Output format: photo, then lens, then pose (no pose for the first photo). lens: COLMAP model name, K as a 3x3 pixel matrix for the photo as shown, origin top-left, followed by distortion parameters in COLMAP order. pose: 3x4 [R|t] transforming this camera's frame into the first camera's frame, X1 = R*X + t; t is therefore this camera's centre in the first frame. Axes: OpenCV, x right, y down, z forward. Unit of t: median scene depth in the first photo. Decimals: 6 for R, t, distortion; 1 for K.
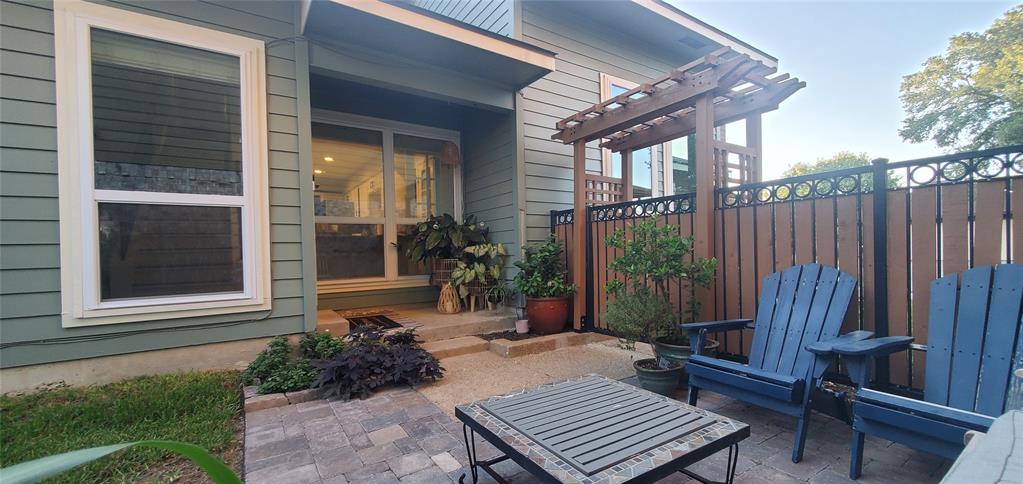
lens RADIAL K [[405.3, 0, 513.1], [0, 405.3, 254.4], [0, 0, 1]] dist [-0.000389, 0.000018]
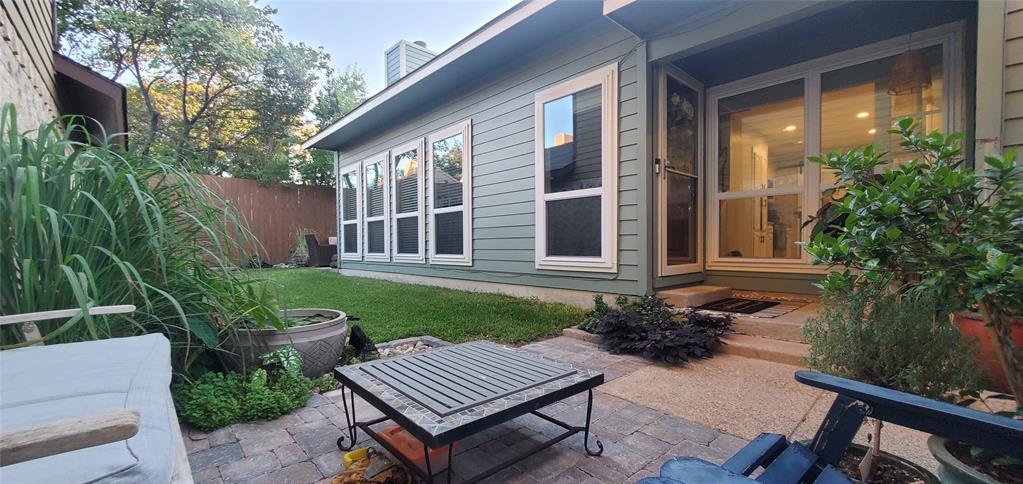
lens RADIAL K [[405.3, 0, 513.1], [0, 405.3, 254.4], [0, 0, 1]] dist [-0.000389, 0.000018]
pose [[0.166414, 0.046990, -0.984936, 0.730243], [-0.004770, 0.998891, 0.046850, 0.022732], [0.986044, -0.003098, 0.166454, 0.552668]]
